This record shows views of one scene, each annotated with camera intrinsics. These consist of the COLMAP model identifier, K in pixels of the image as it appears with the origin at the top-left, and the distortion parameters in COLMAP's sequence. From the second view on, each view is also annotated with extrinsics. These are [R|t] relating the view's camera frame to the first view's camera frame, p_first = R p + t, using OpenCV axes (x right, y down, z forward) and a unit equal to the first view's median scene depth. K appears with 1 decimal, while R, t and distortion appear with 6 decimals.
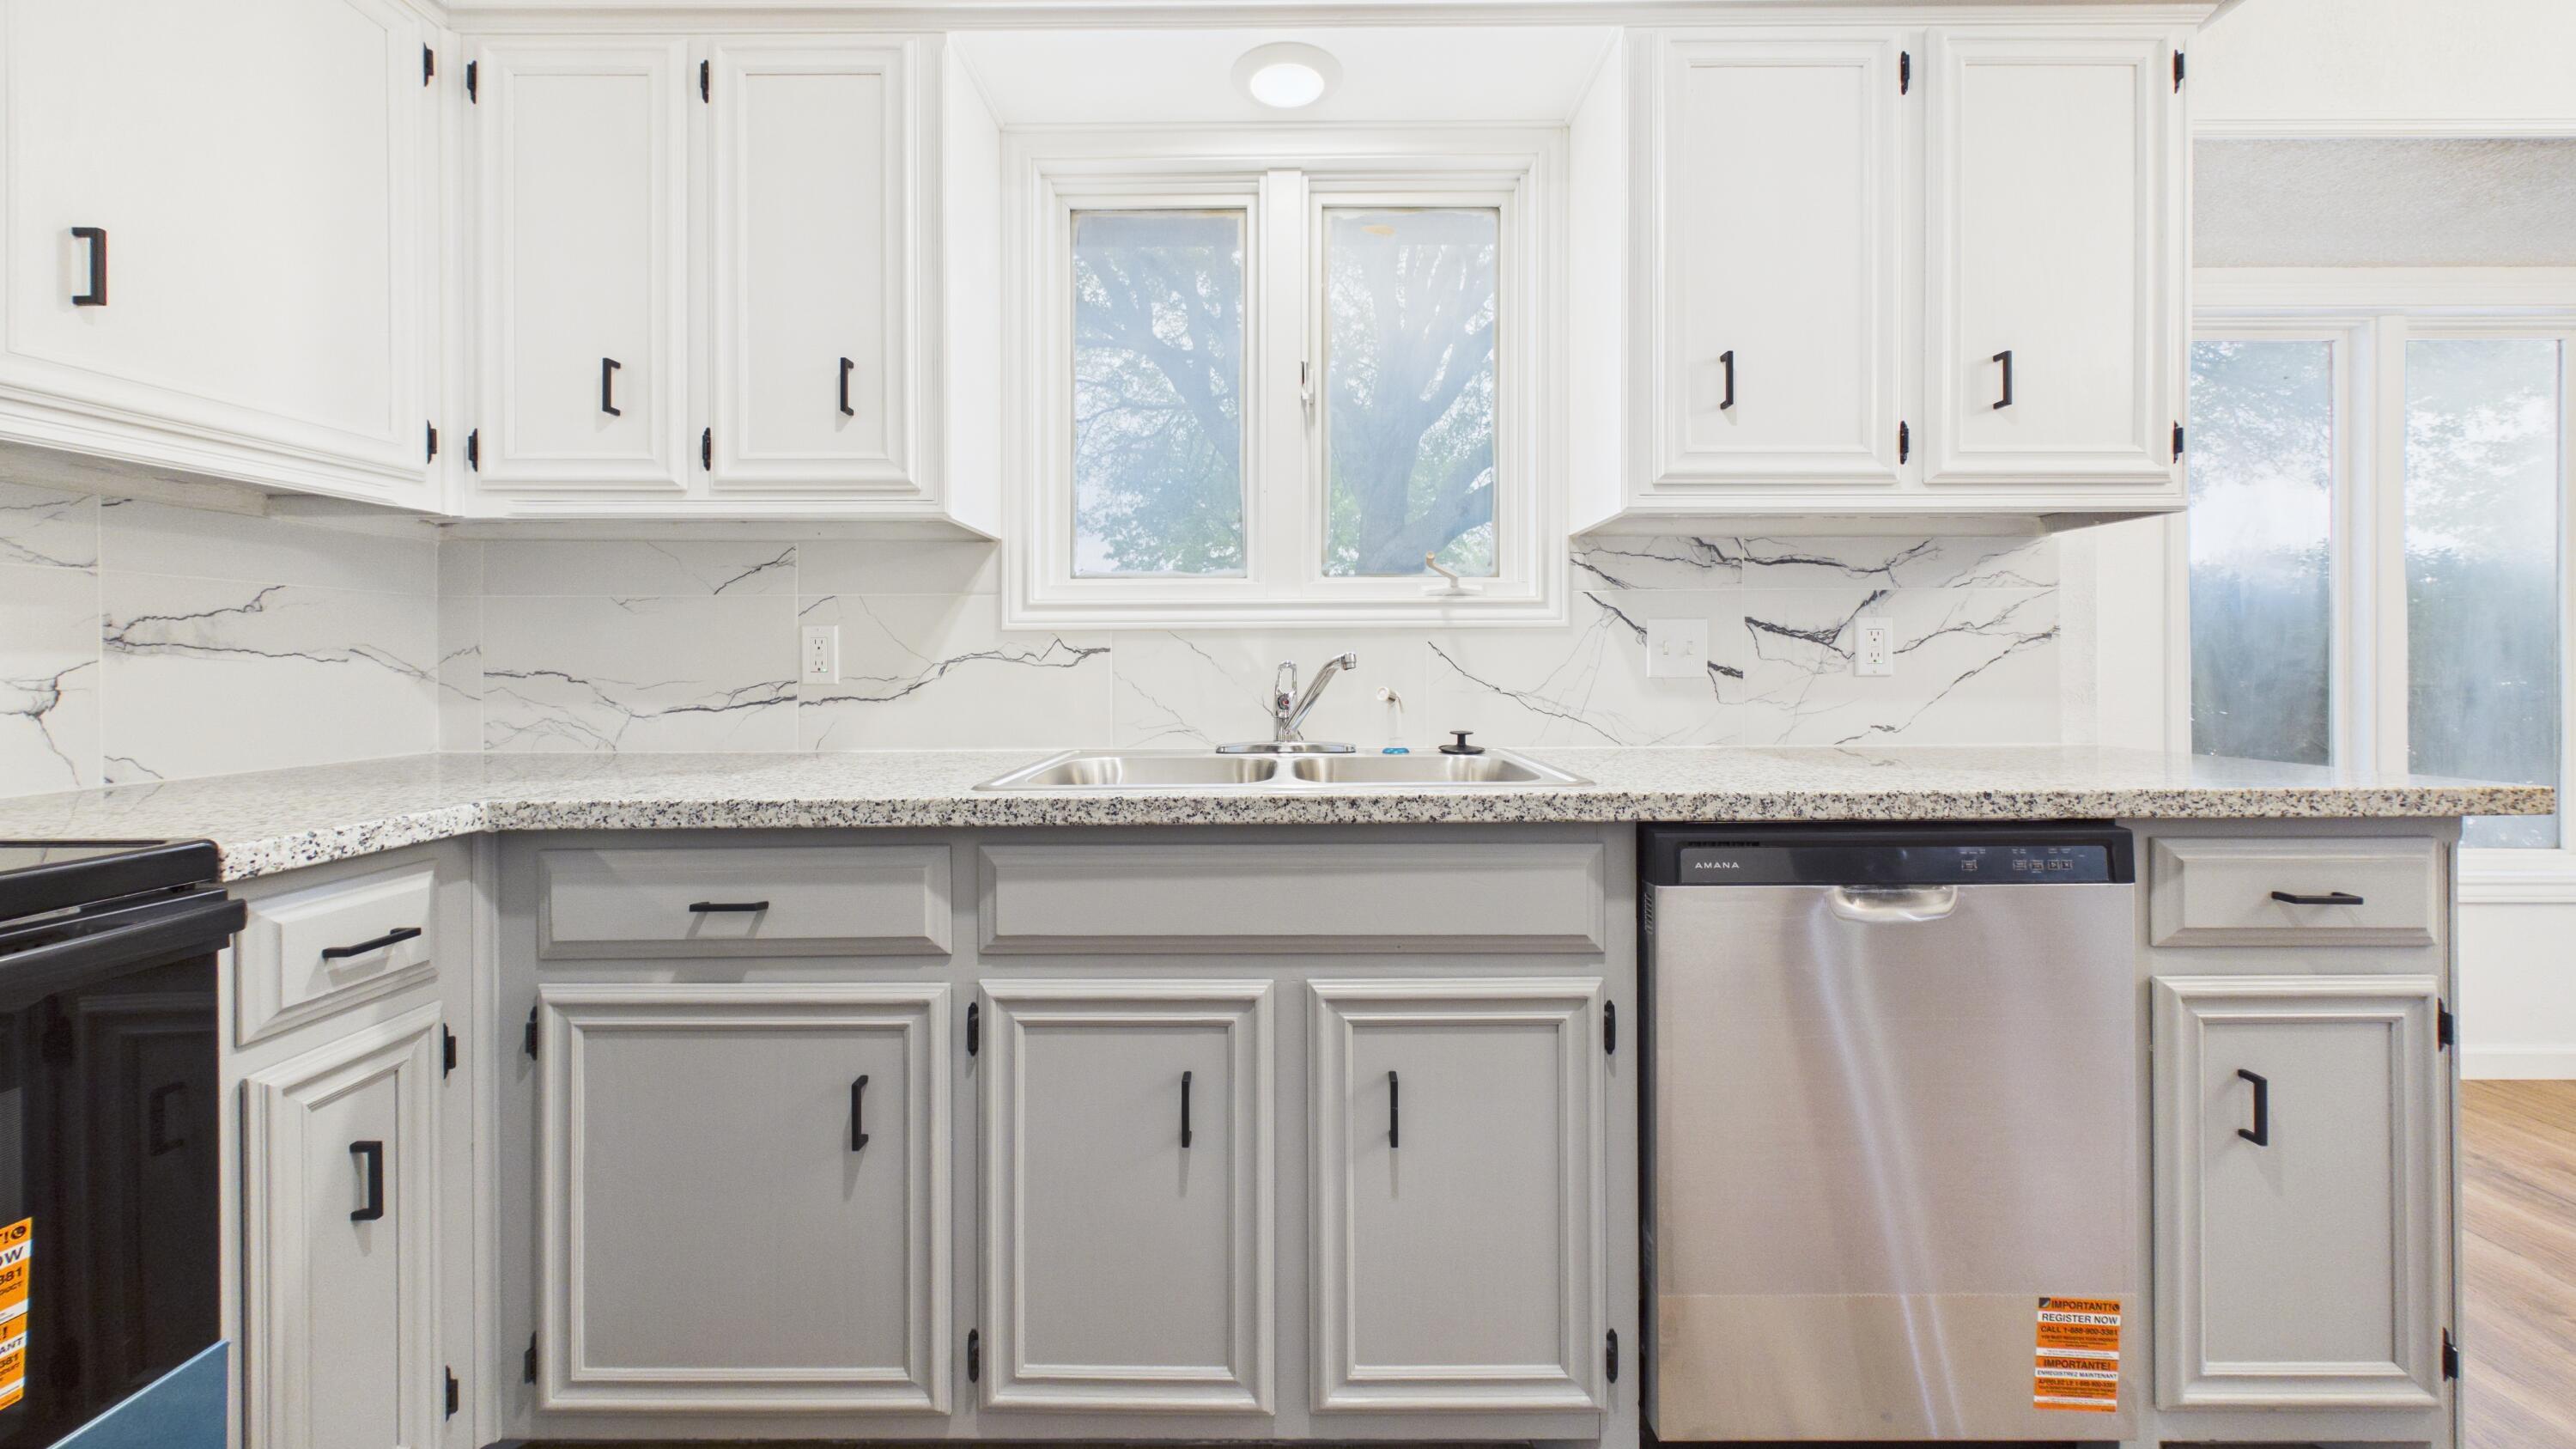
lens RADIAL K [[966.5, 0, 1289.9], [0, 966.5, 673.8], [0, 0, 1]] dist [0.000465, 0.000091]
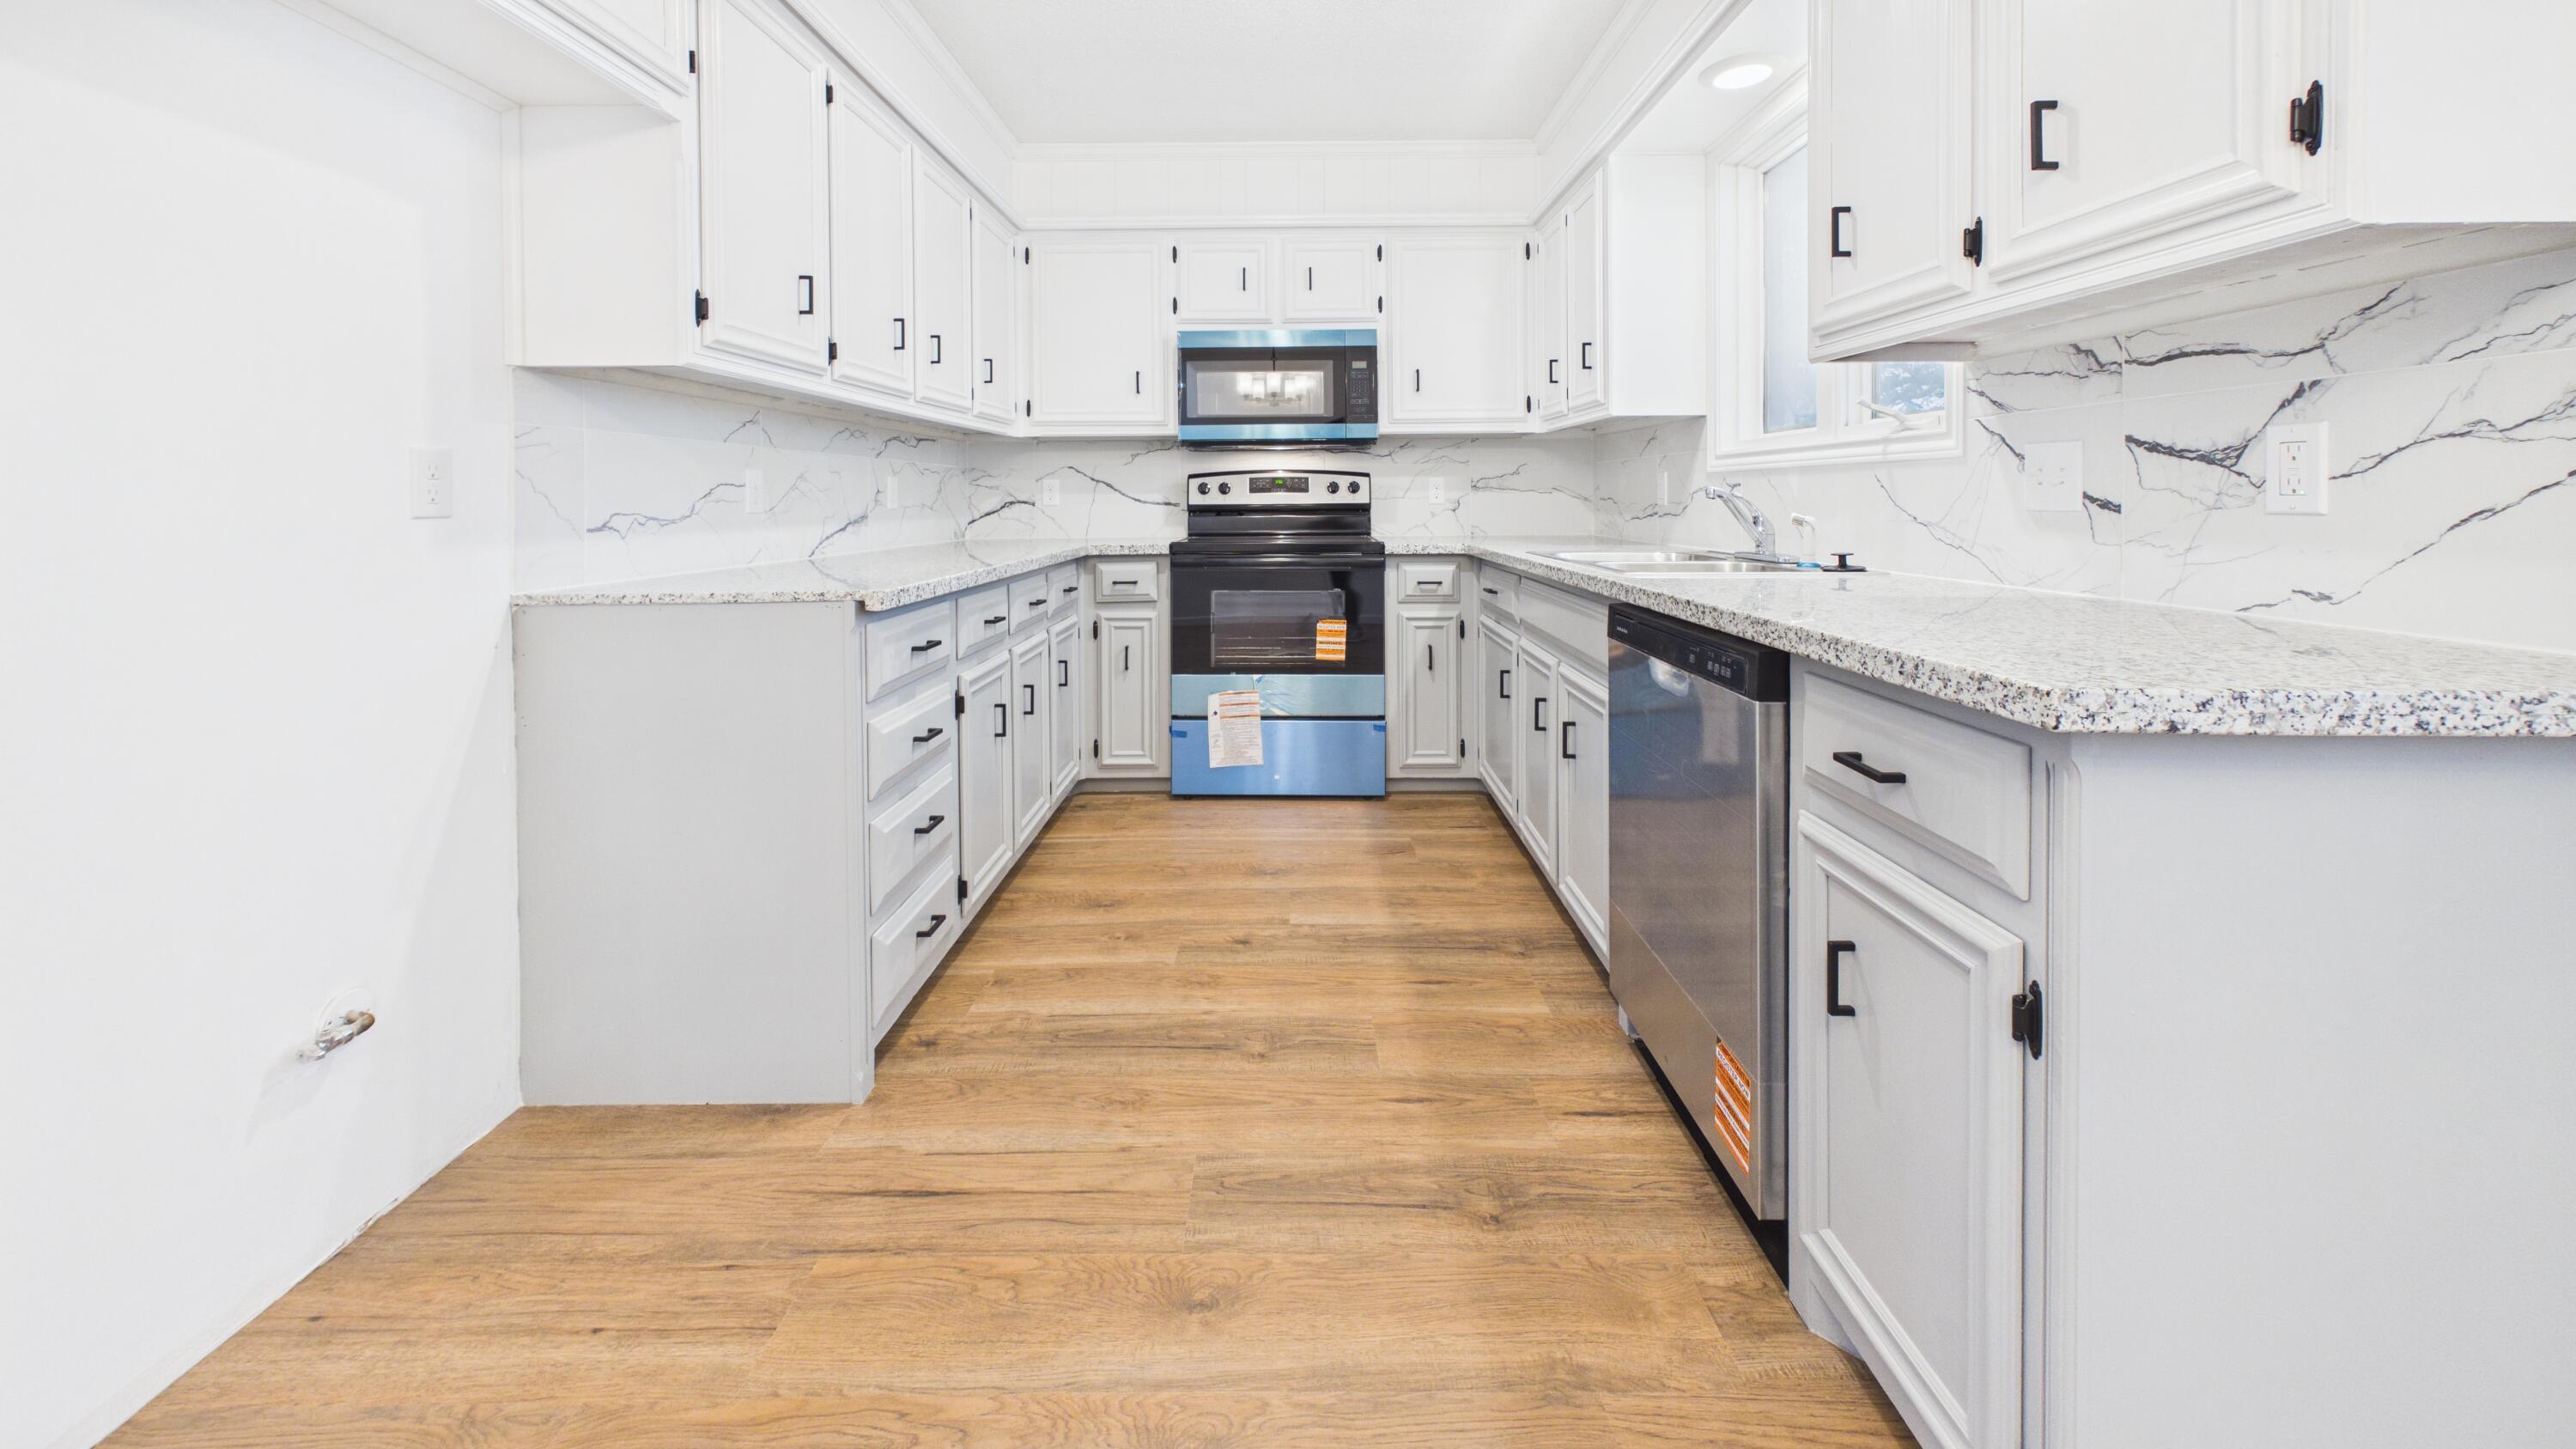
lens RADIAL K [[966.5, 0, 1289.9], [0, 966.5, 673.8], [0, 0, 1]] dist [0.000465, 0.000091]
pose [[-0.014010, 0.183308, -0.982956, 1.309417], [-0.004517, 0.983031, 0.183386, -0.008673], [0.999892, 0.007009, -0.012945, 0.322391]]
